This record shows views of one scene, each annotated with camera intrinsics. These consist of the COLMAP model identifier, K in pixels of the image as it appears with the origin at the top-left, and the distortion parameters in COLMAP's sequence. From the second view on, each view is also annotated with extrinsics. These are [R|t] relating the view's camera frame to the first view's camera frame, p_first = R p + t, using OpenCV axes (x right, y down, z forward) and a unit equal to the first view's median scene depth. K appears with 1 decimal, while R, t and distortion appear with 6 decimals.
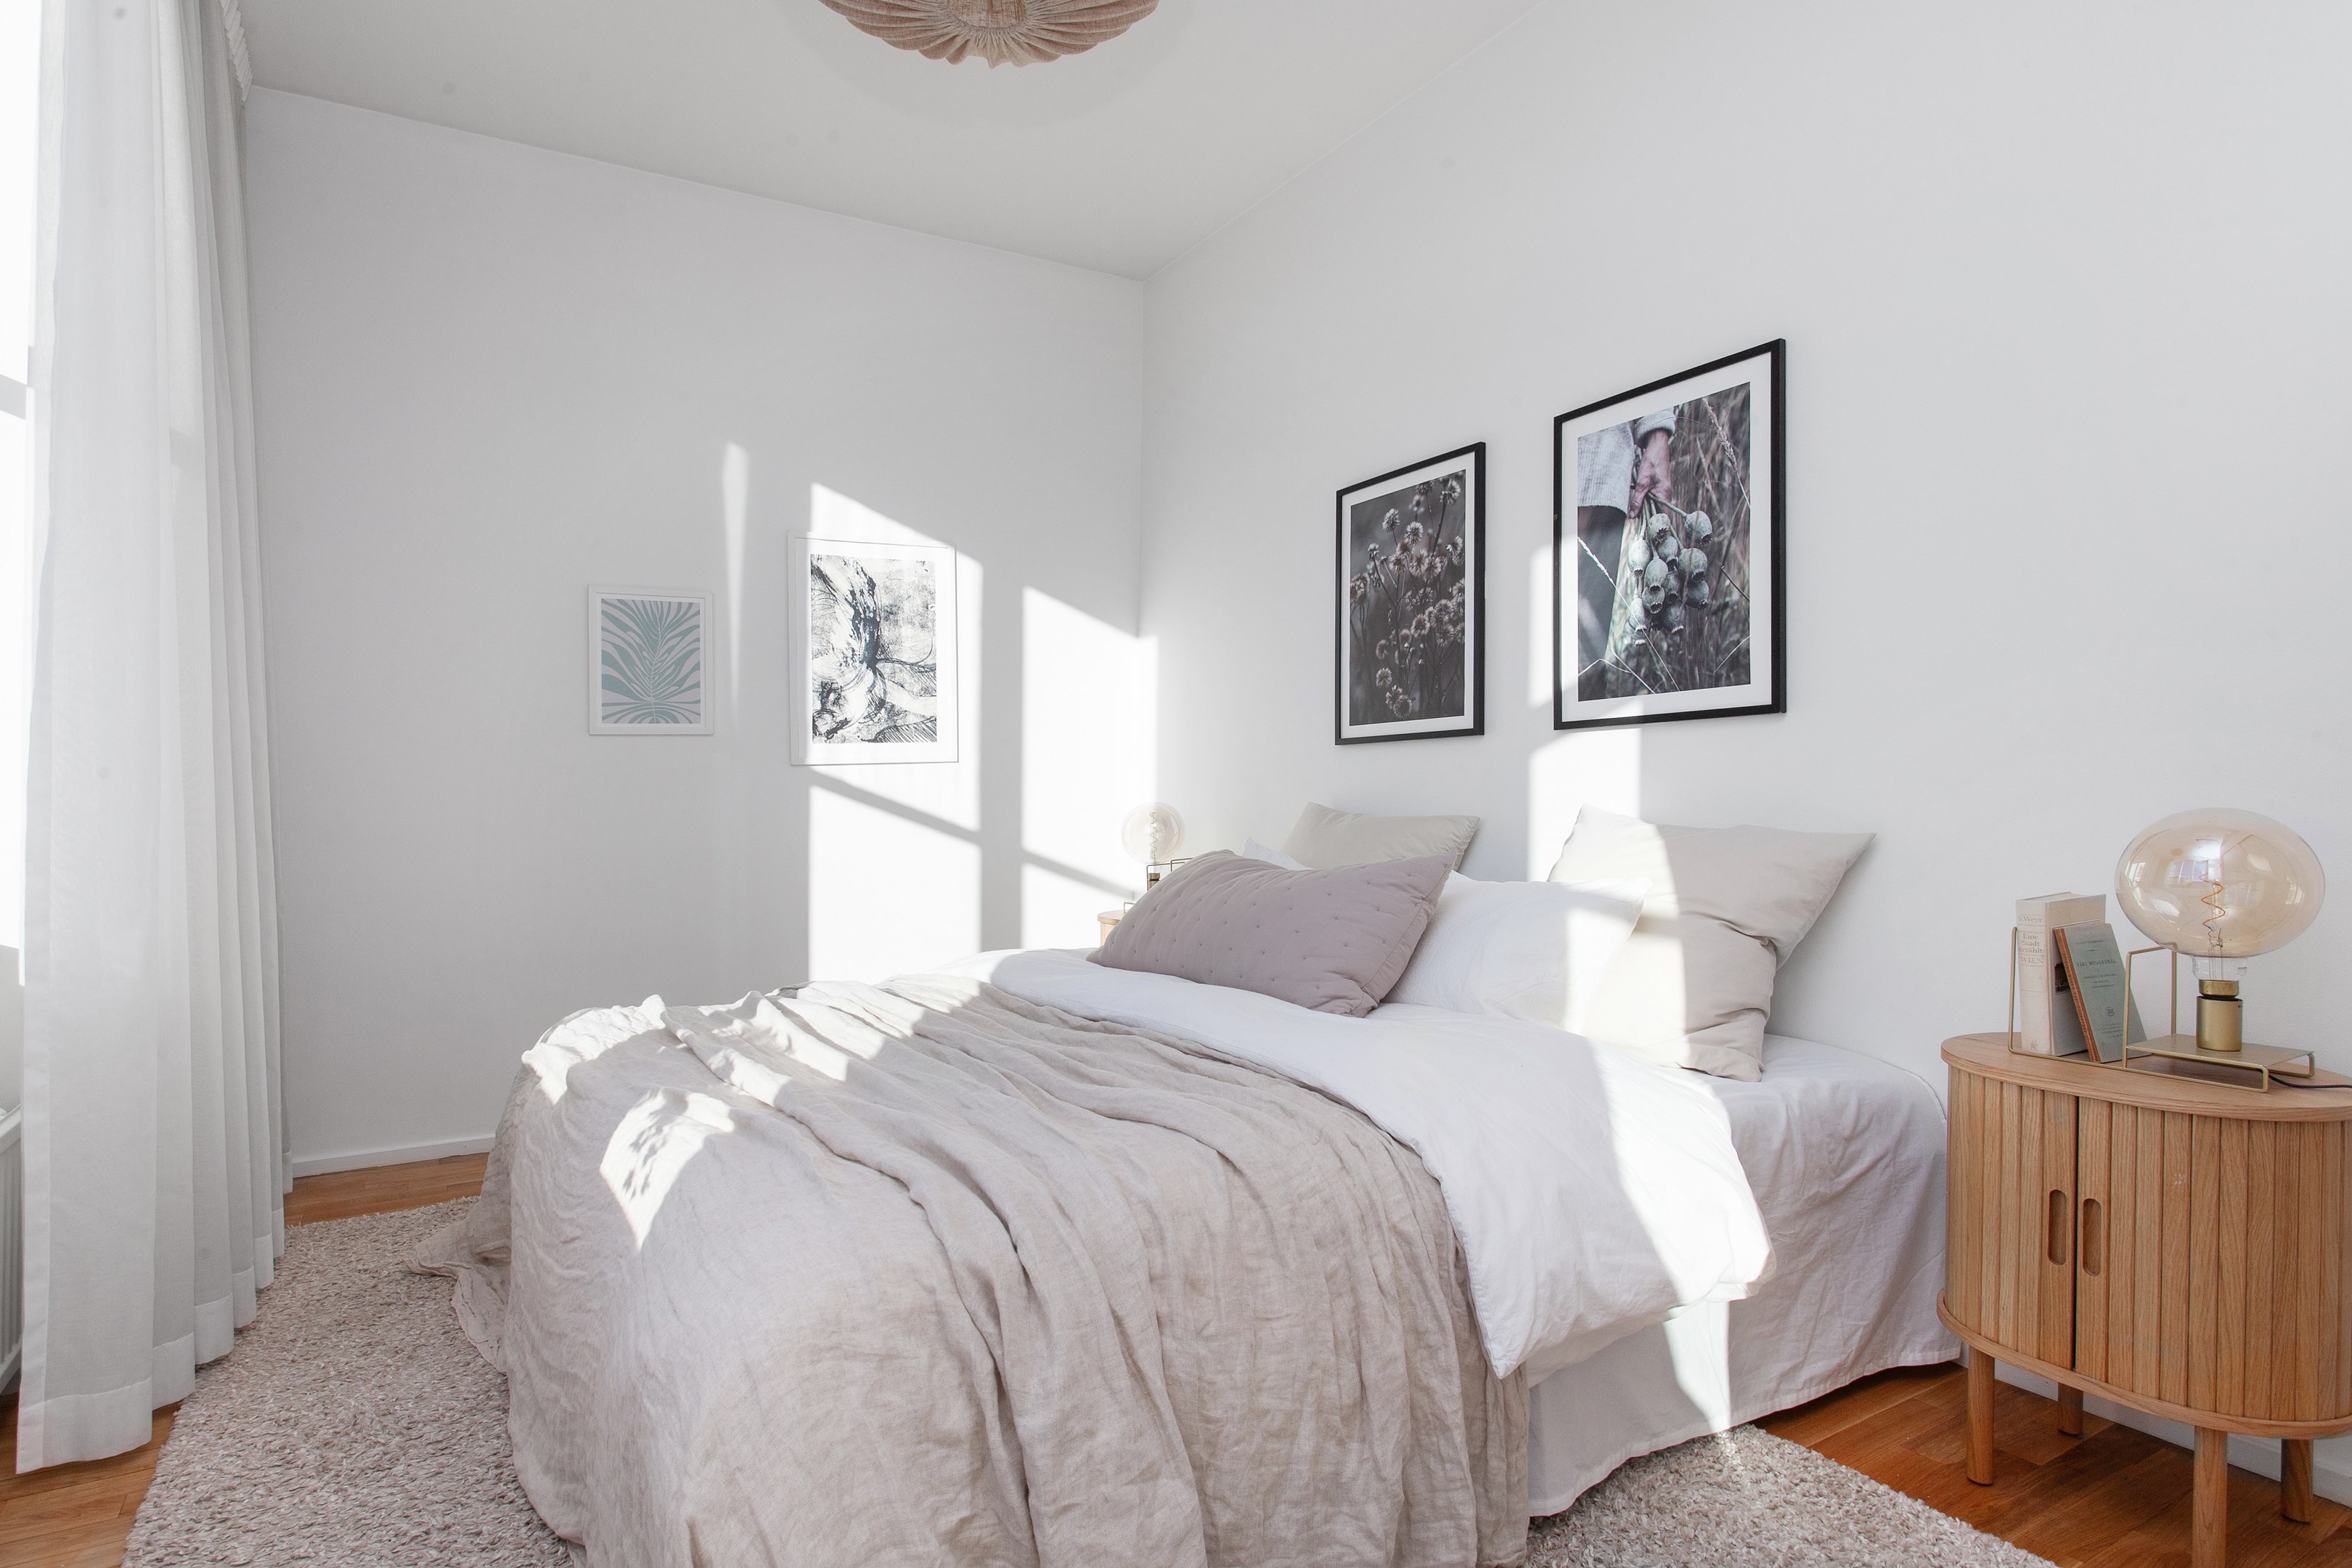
lens RADIAL K [[1321.6, 0, 1228.8], [0, 1321.6, 785.3], [0, 0, 1]] dist [-0.004082, 0.003762]
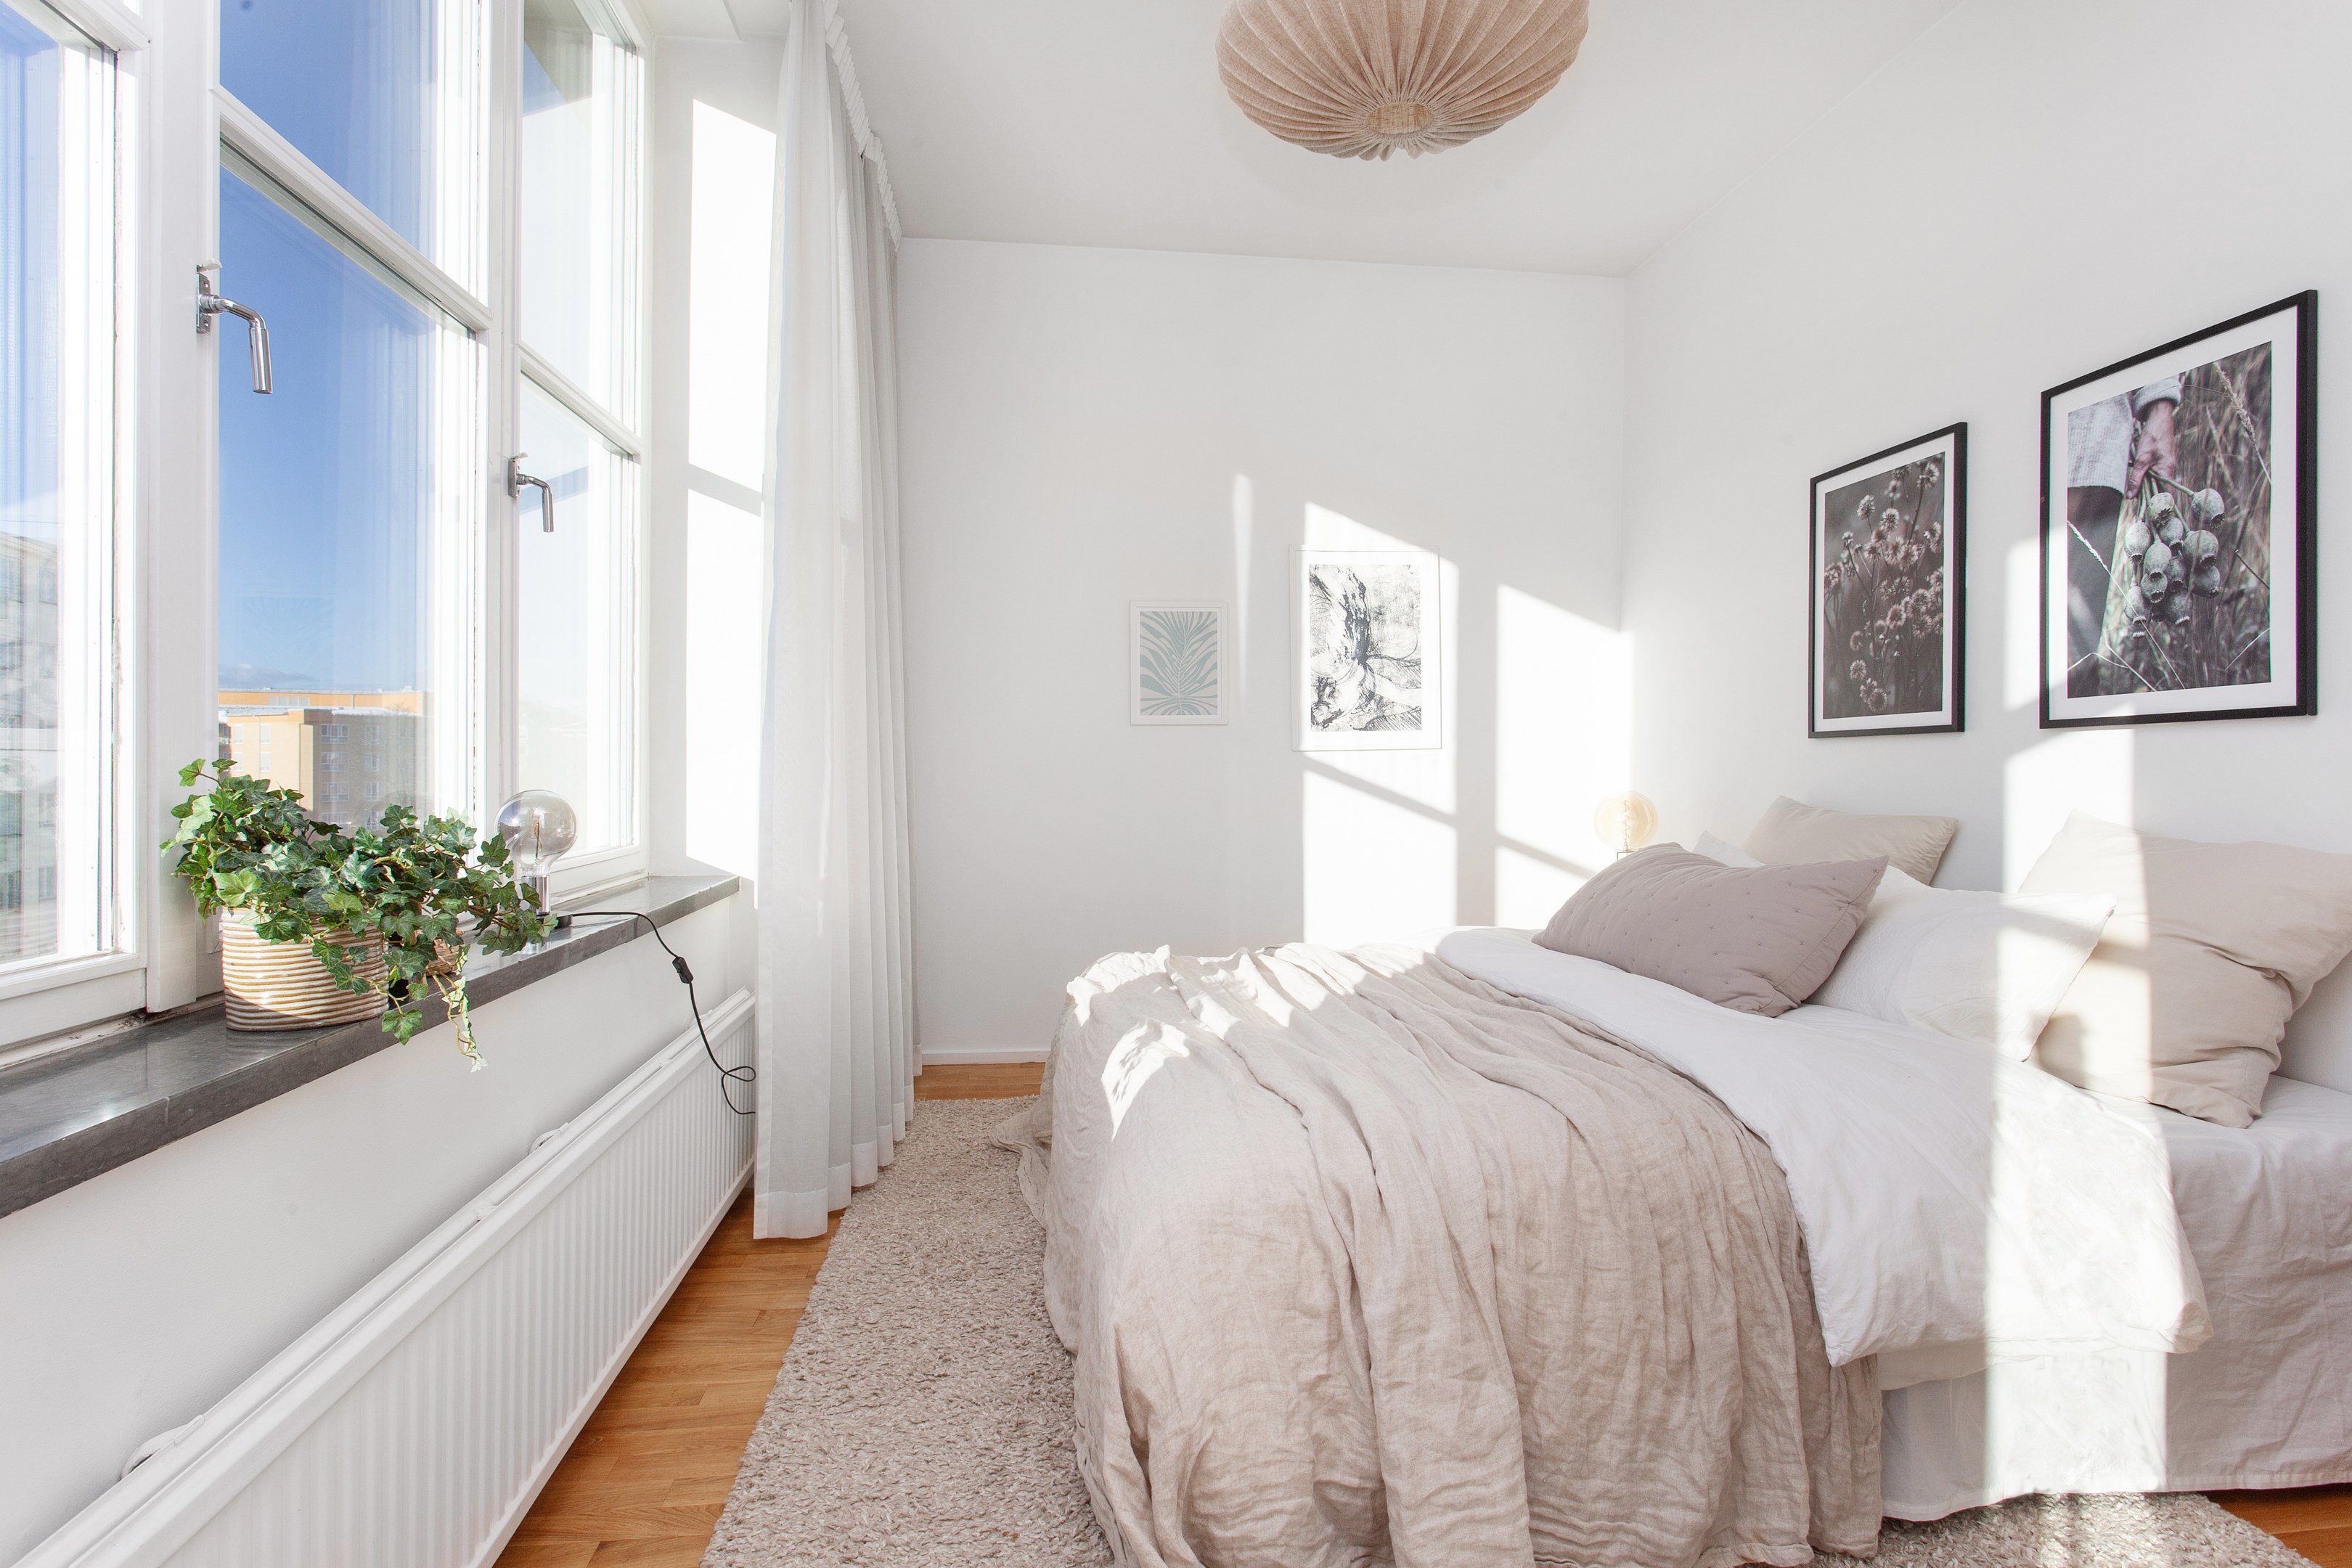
lens RADIAL K [[1260.3, 0, 1176.0], [0, 1260.3, 784.0], [0, 0, 1]] dist [-0.001235, 0.001162]
pose [[0.909783, 0.018301, -0.414680, 0.082259], [-0.012089, 0.999772, 0.017599, -0.015053], [0.414908, -0.010998, 0.909797, -0.074277]]
